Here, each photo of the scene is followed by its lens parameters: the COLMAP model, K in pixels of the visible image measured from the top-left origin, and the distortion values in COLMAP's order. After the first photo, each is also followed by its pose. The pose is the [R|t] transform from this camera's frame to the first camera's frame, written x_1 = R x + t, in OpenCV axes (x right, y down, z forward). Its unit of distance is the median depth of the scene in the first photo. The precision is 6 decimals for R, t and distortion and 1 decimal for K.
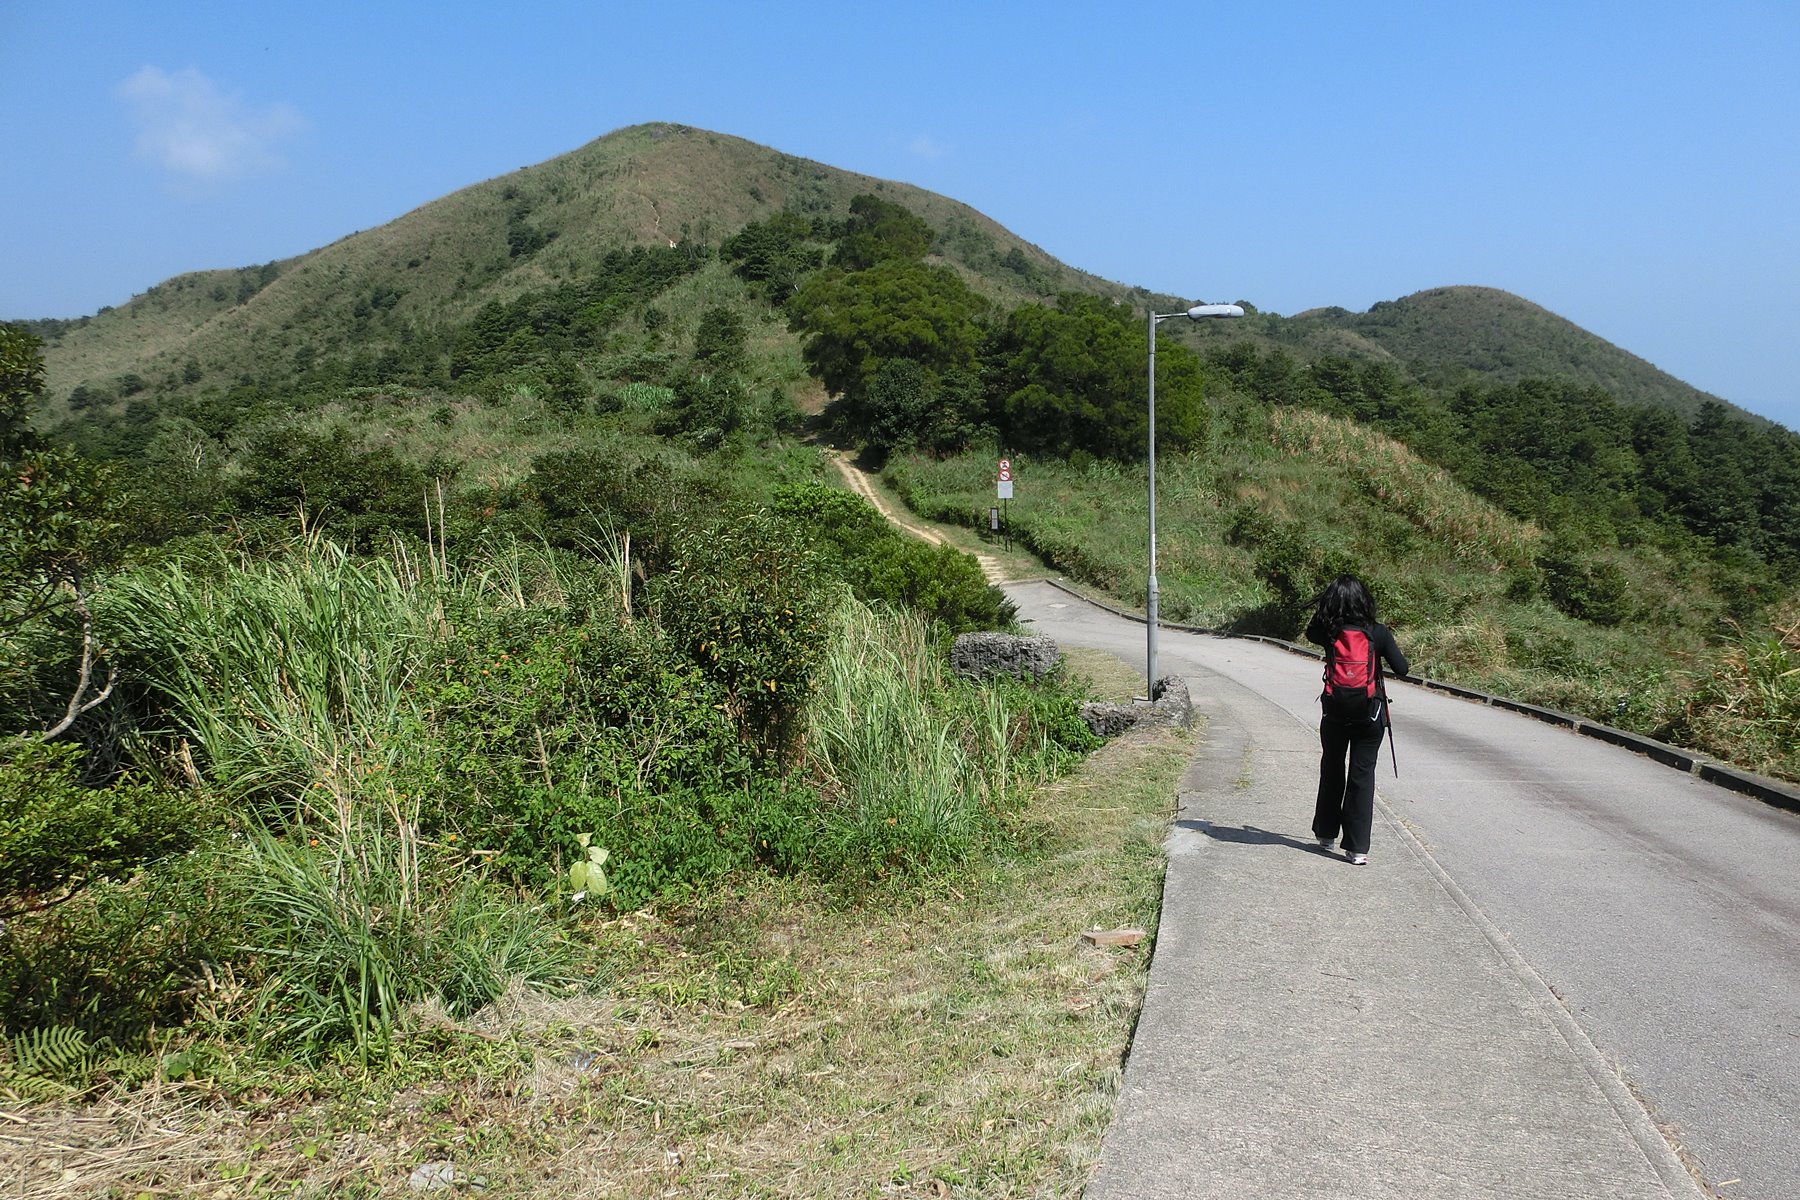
lens RADIAL K [[1283.9, 0, 917.8], [0, 1283.9, 589.3], [0, 0, 1]] dist [-0.051511, 0.047522]
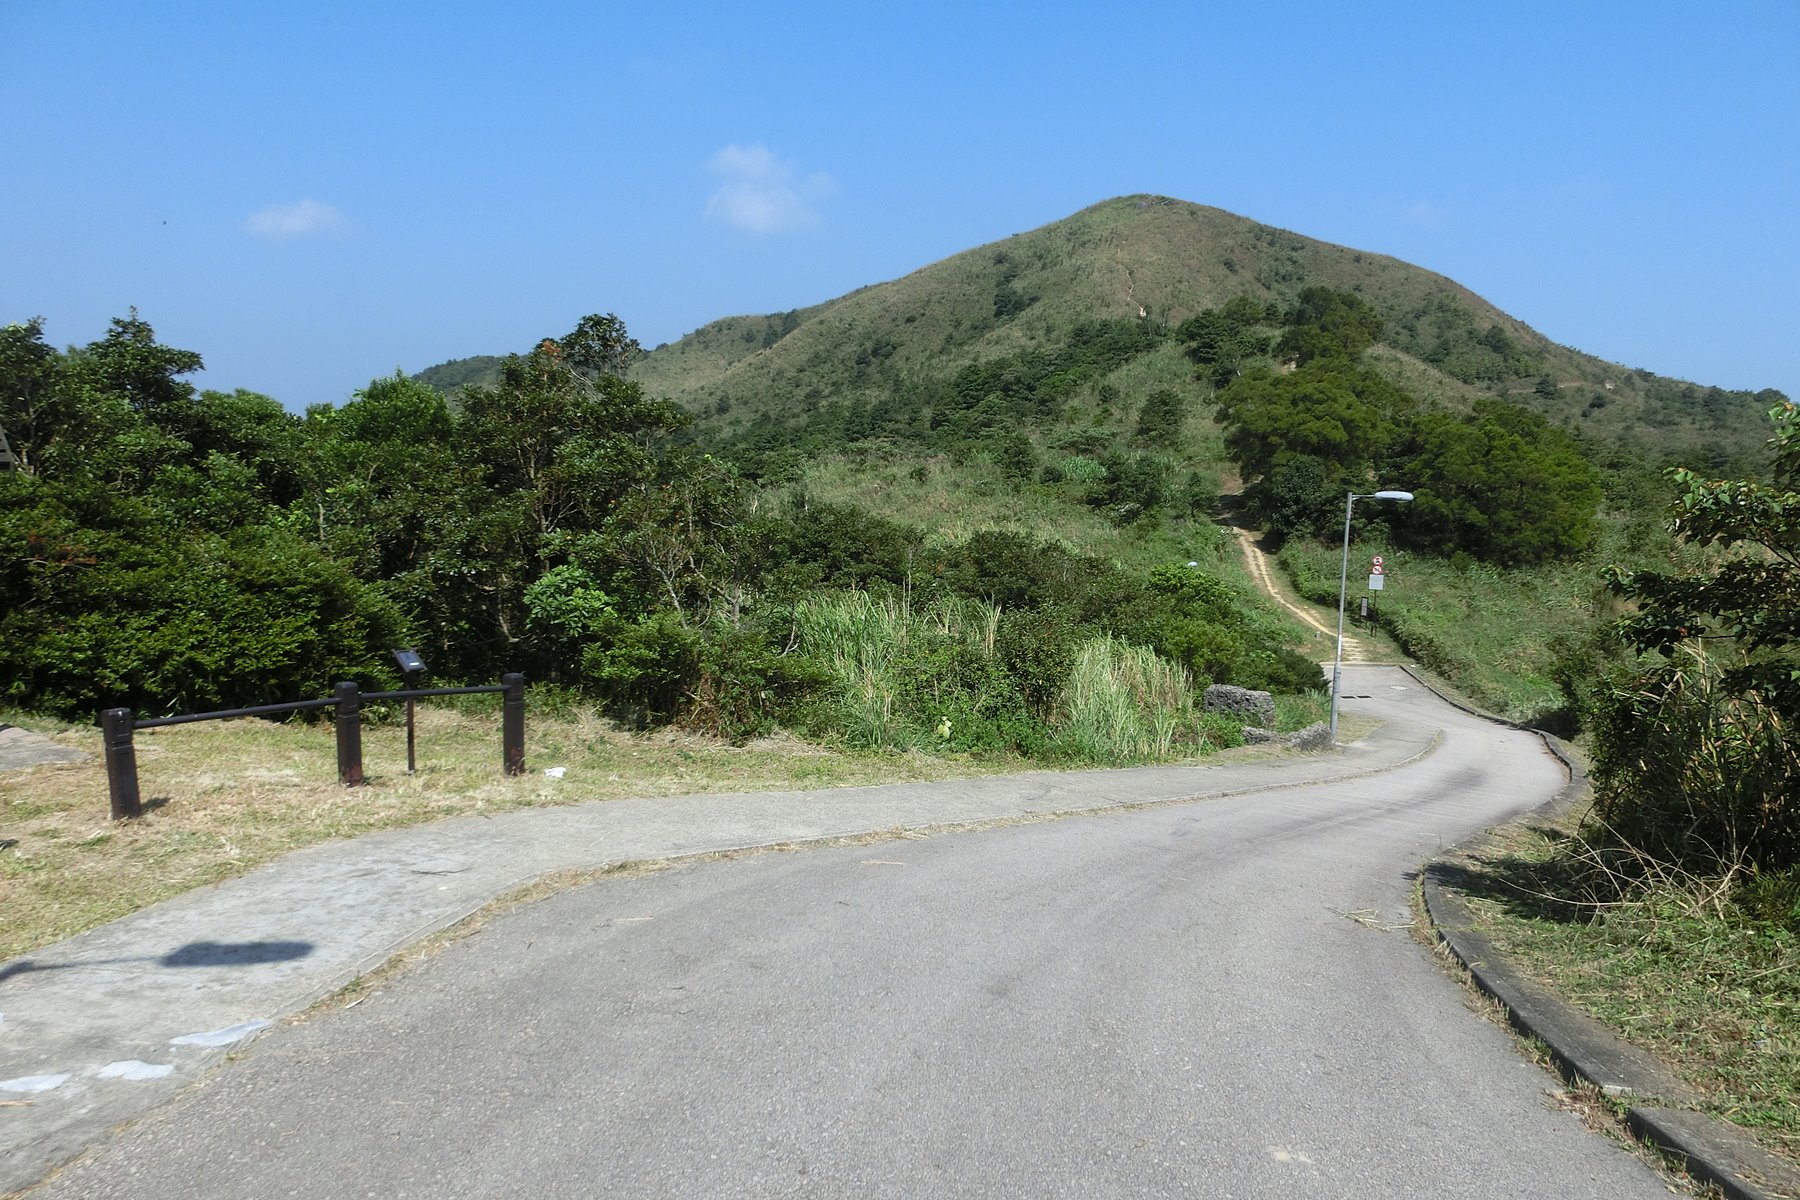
lens RADIAL K [[1283.9, 0, 902.9], [0, 1283.9, 587.4], [0, 0, 1]] dist [-0.051511, 0.047522]
pose [[0.931104, 0.103153, -0.349863, 0.033668], [-0.116845, 0.992983, -0.018195, -0.001550], [0.345532, 0.057821, 0.936624, -0.093183]]
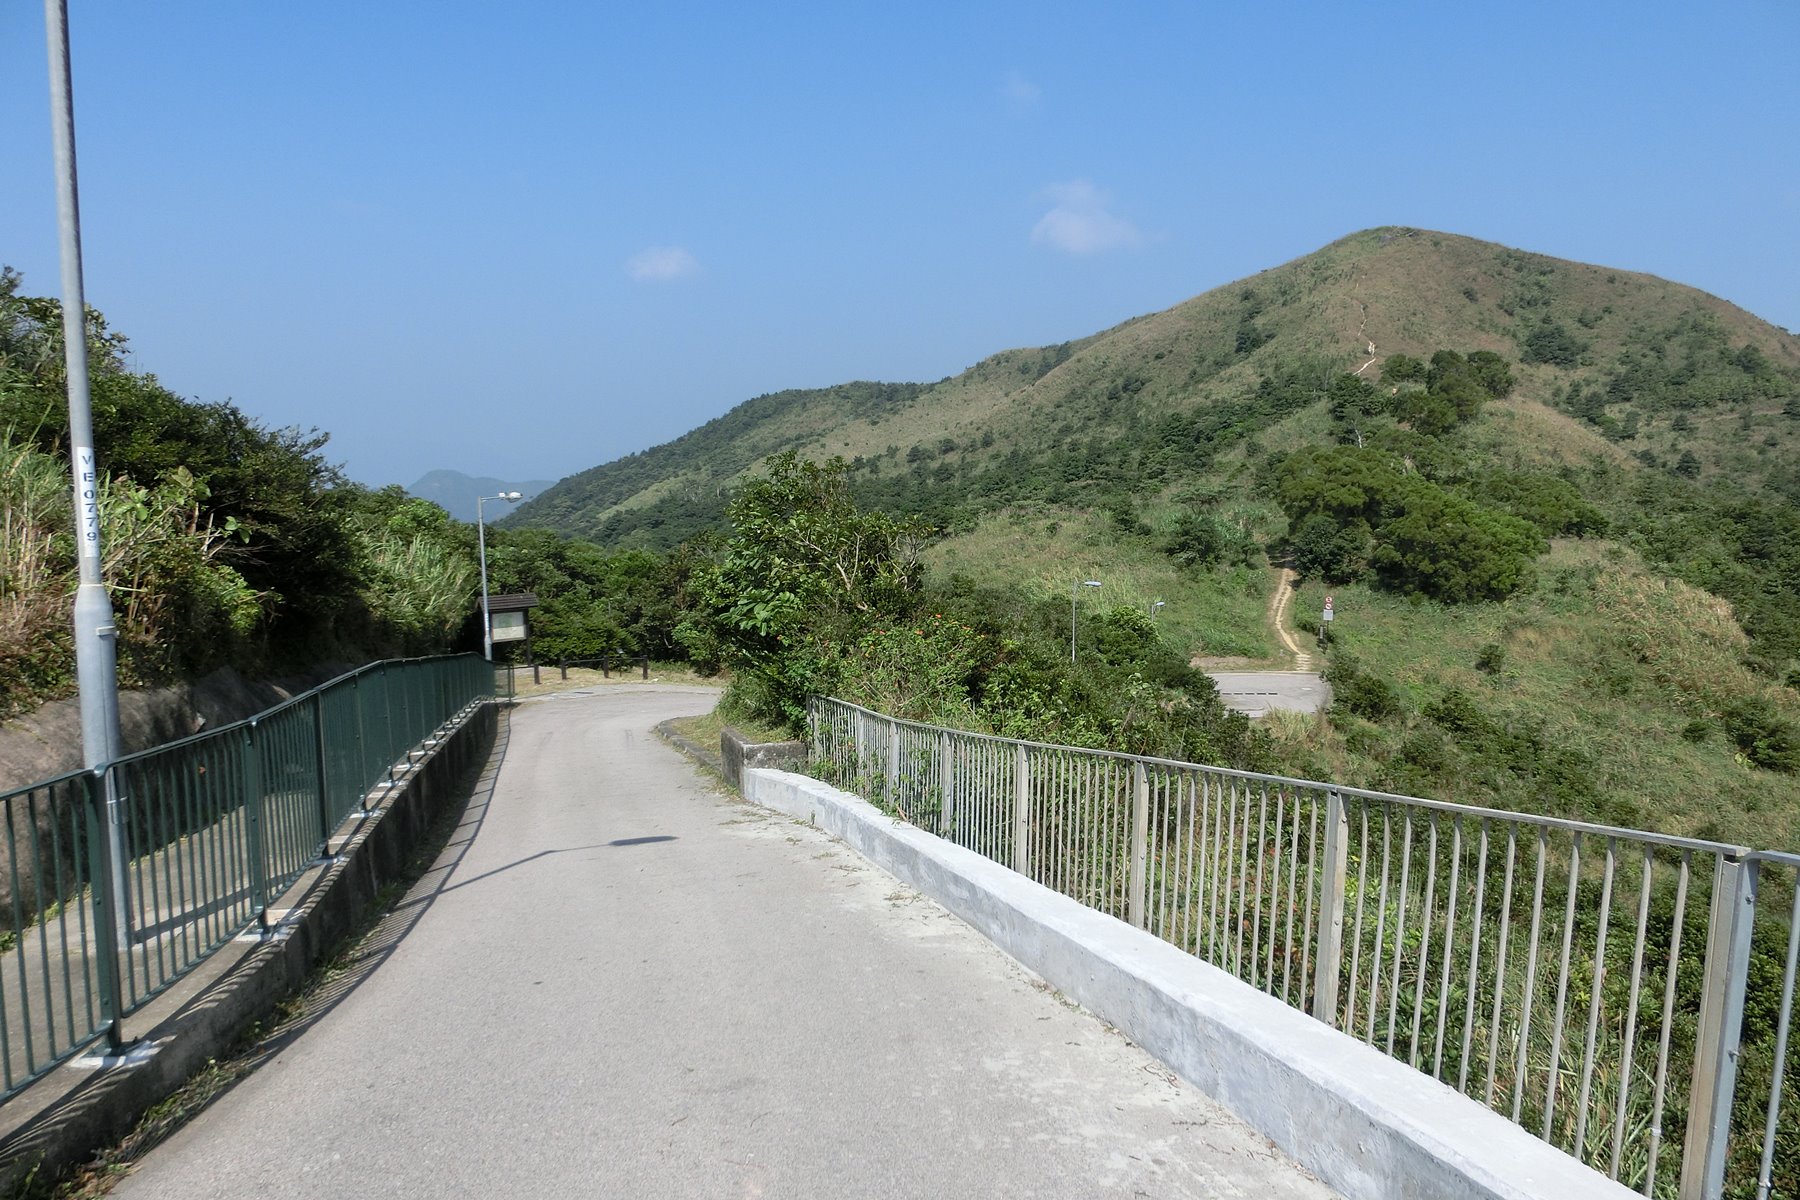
lens RADIAL K [[1283.9, 0, 899.5], [0, 1283.9, 598.4], [0, 0, 1]] dist [-0.051511, 0.047522]
pose [[0.818828, 0.109914, -0.563419, 0.240484], [-0.124717, 0.992116, 0.012291, -0.023543], [0.560328, 0.060204, 0.826080, -0.280564]]
